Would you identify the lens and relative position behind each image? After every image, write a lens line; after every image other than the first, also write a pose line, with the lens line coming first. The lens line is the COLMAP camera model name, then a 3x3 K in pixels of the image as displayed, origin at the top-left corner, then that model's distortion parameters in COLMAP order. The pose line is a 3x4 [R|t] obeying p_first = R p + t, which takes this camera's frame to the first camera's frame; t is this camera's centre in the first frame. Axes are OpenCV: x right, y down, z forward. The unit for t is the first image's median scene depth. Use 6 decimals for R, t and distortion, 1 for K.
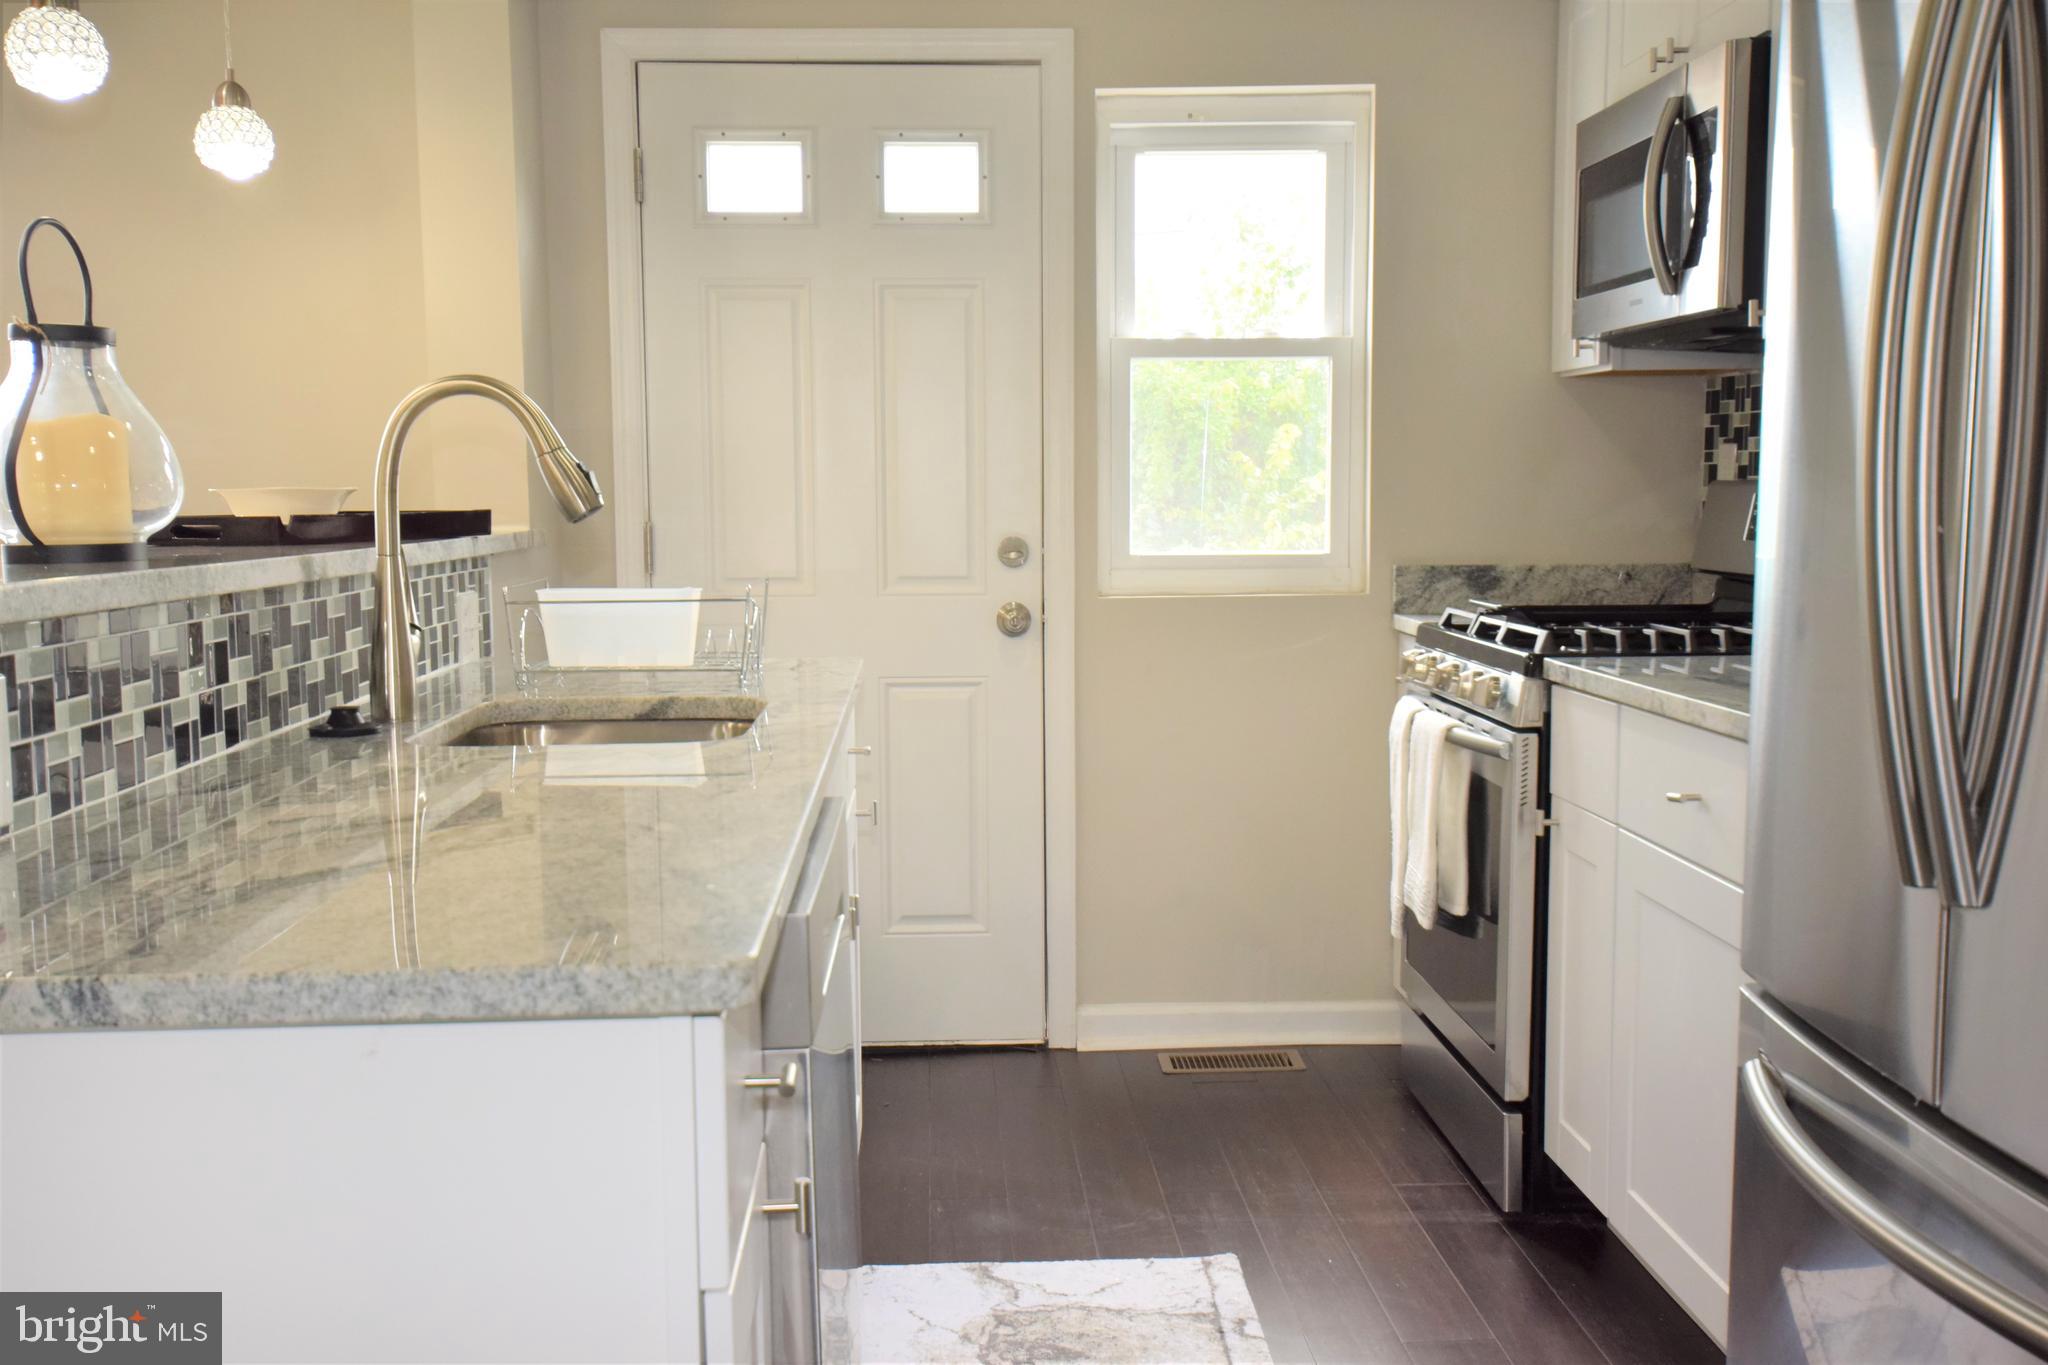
lens RADIAL K [[2047.1, 0, 1024.0], [0, 2047.1, 682.5], [0, 0, 1]] dist [0.037778, 0.000974]
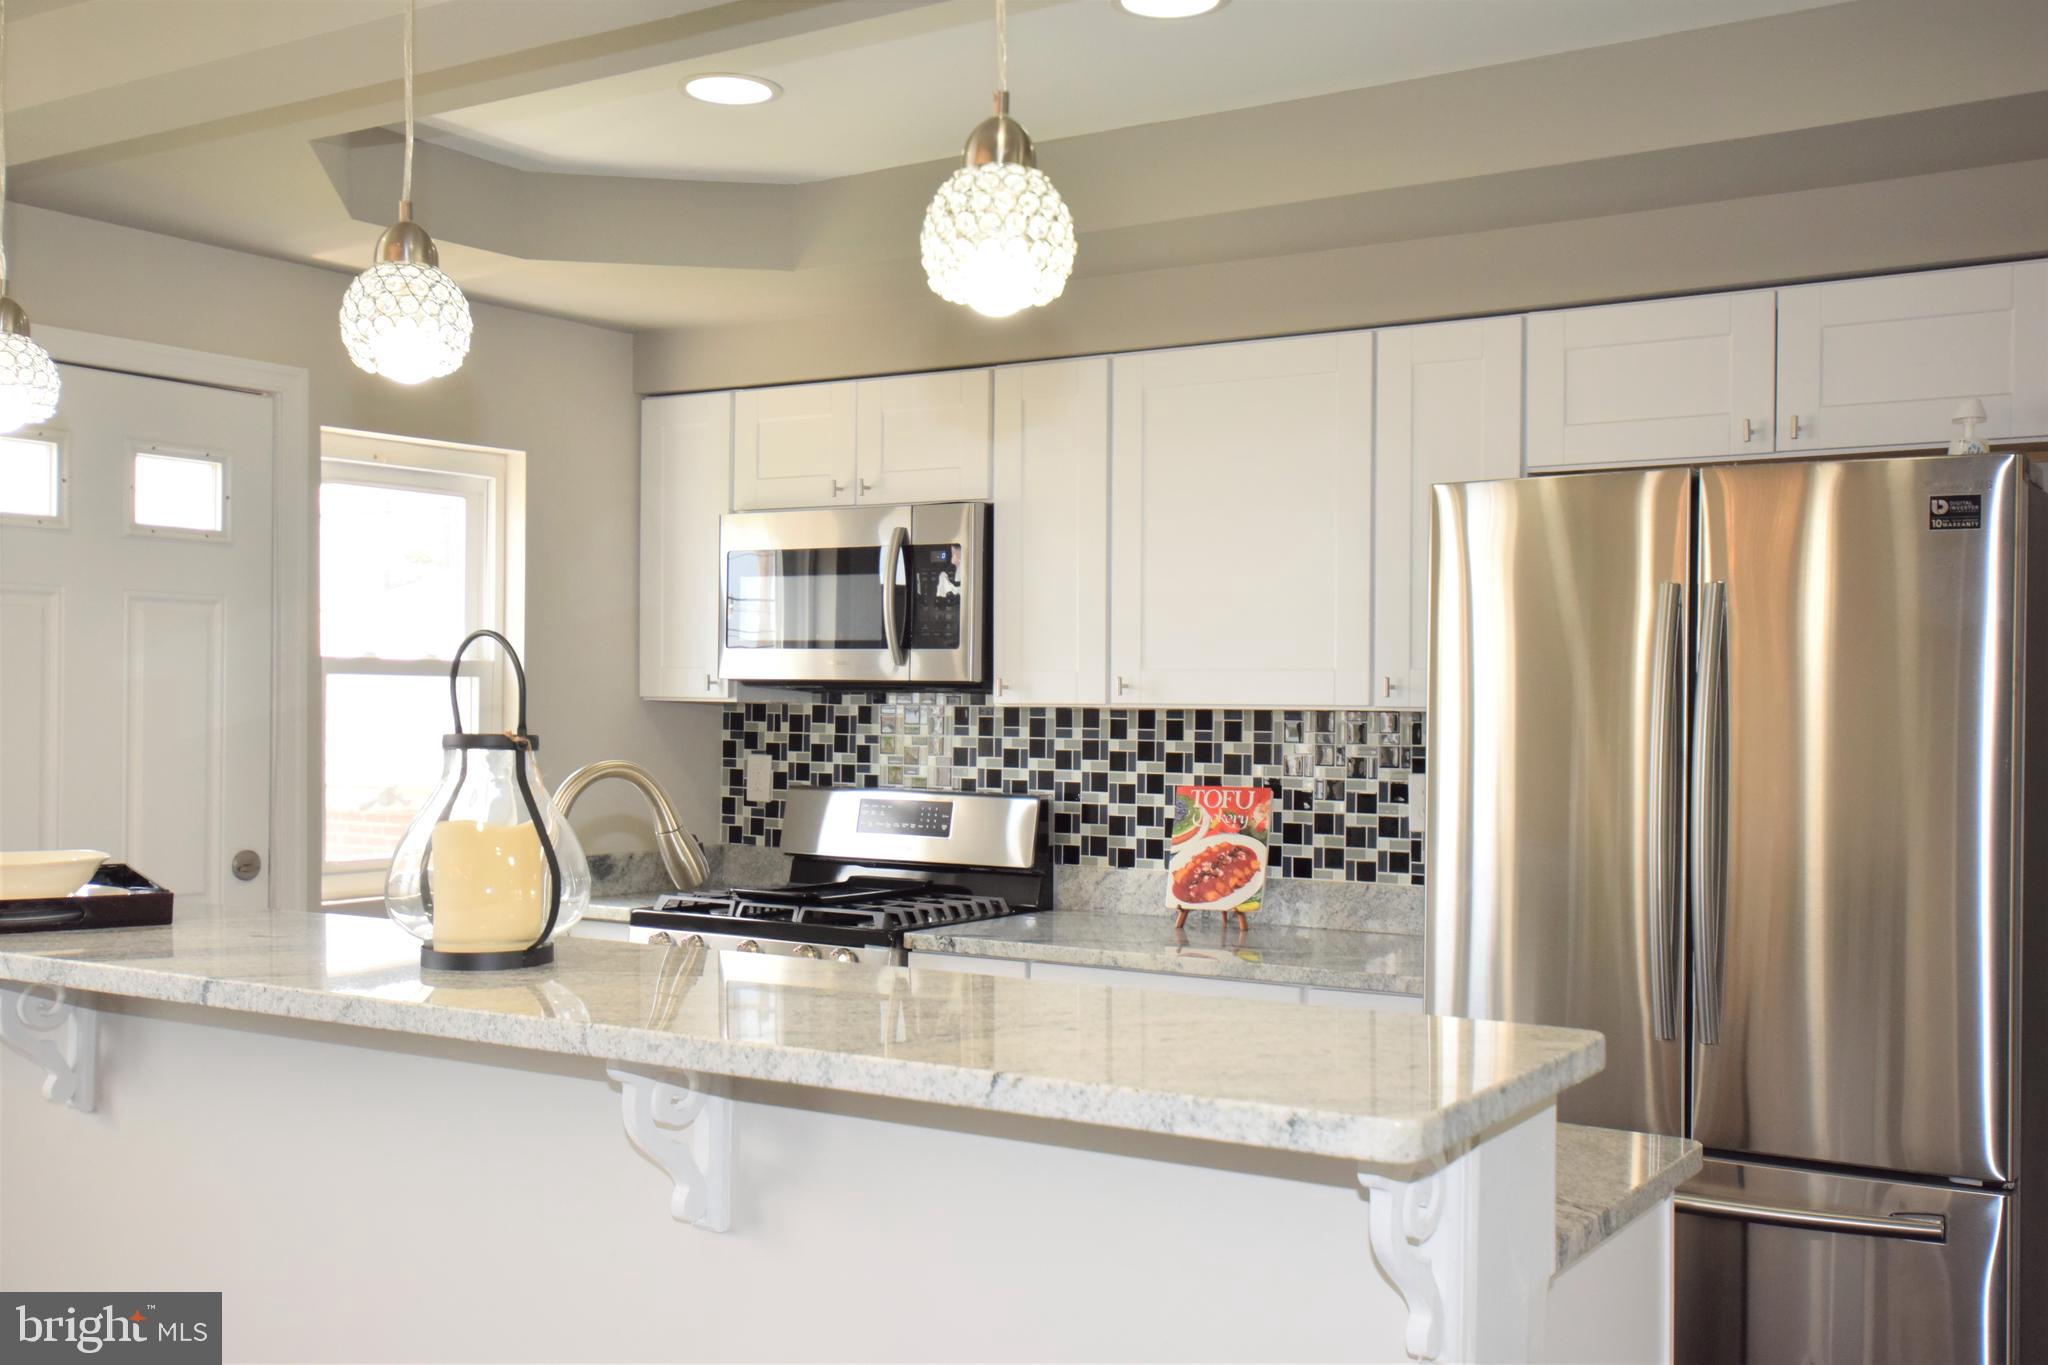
lens RADIAL K [[2047.1, 0, 1024.0], [0, 2047.1, 682.5], [0, 0, 1]] dist [0.037778, 0.000974]
pose [[0.582088, 0.019687, 0.812887, -0.617301], [0.063519, 0.995551, -0.069595, -0.059415], [-0.810641, 0.092145, 0.578248, 0.100531]]
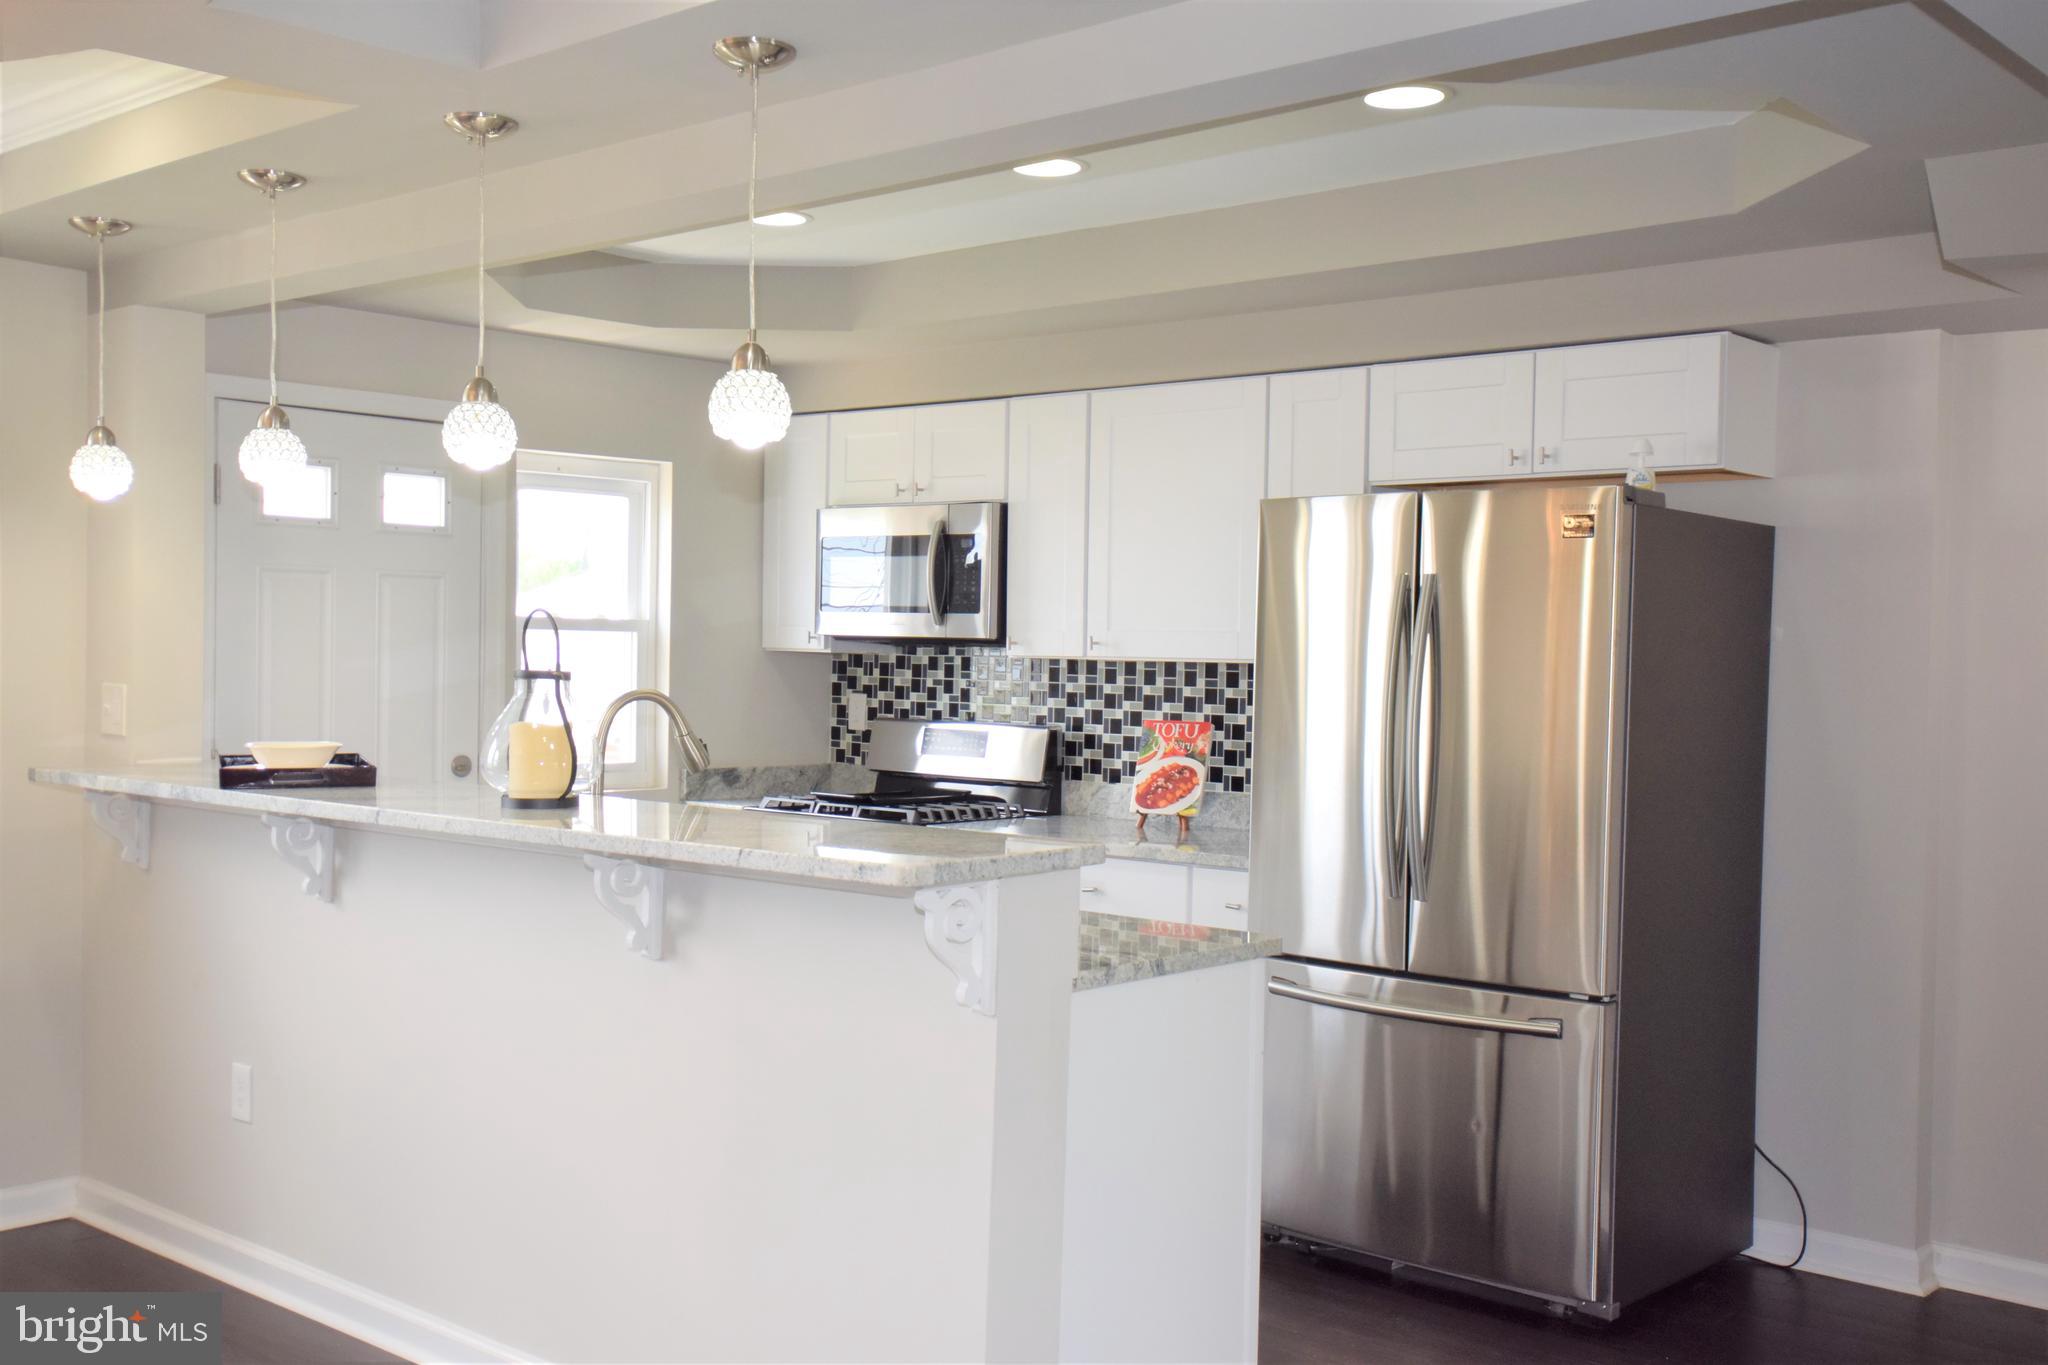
lens RADIAL K [[2047.1, 0, 1024.0], [0, 2047.1, 682.5], [0, 0, 1]] dist [0.037778, 0.000974]
pose [[0.691338, 0.007762, 0.722490, -0.769222], [0.045050, 0.997534, -0.053824, -0.028229], [-0.721126, 0.069759, 0.689283, -0.254839]]
